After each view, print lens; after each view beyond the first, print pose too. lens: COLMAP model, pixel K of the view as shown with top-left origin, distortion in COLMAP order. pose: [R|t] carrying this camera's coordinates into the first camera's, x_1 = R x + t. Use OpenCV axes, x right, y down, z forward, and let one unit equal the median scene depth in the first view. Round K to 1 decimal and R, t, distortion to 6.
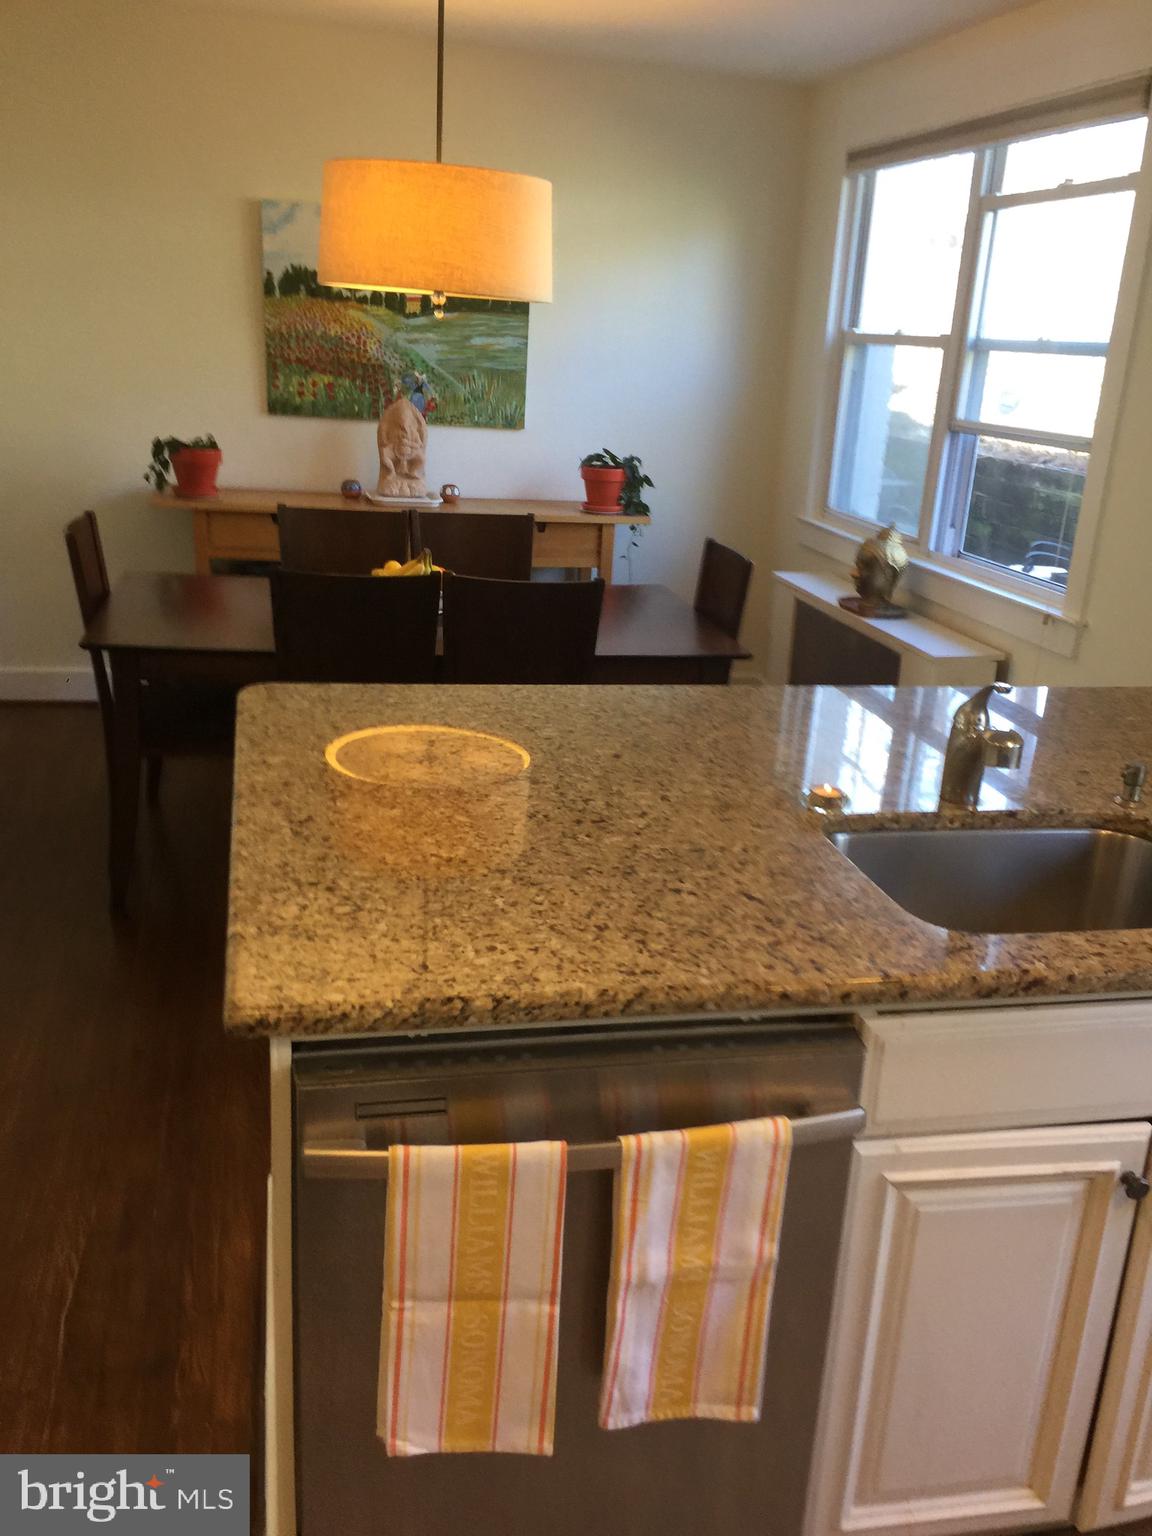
lens RADIAL K [[1329.7, 0, 576.0], [0, 1329.7, 768.0], [0, 0, 1]] dist [0.063737, 0.004392]
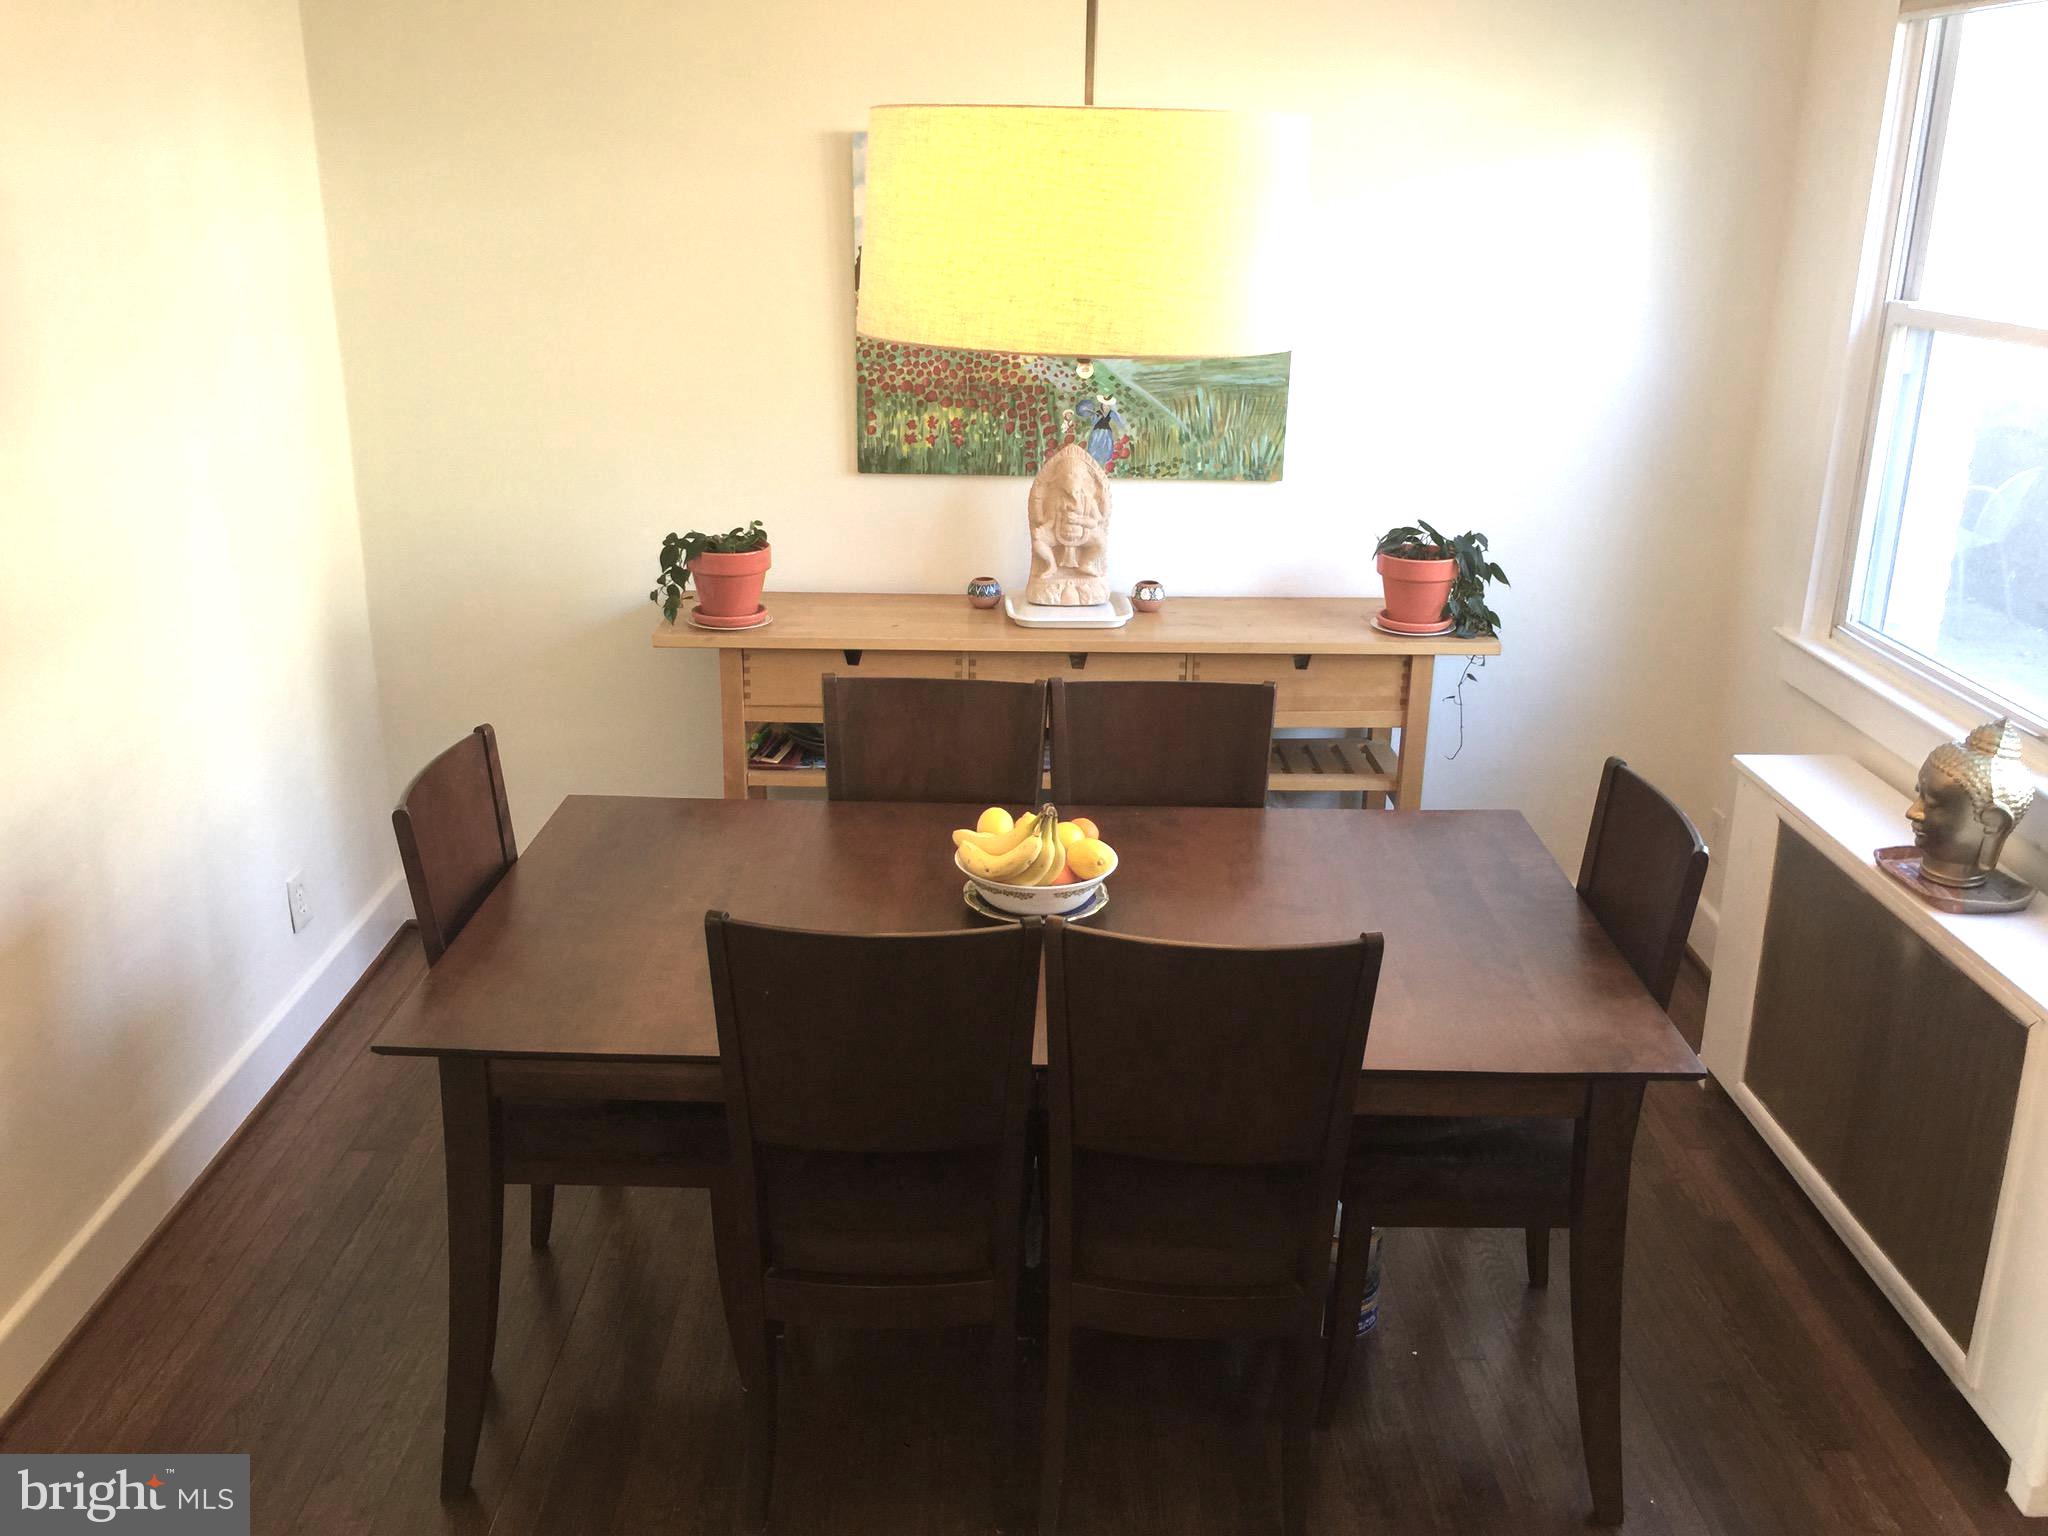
lens RADIAL K [[1719.9, 0, 955.3], [0, 1719.9, 769.9], [0, 0, 1]] dist [0.003867, 0.012018]
pose [[0.966917, 0.034762, -0.252712, 0.018912], [-0.032400, 0.999384, 0.013502, -0.138367], [0.253026, -0.004867, 0.967447, 0.240496]]
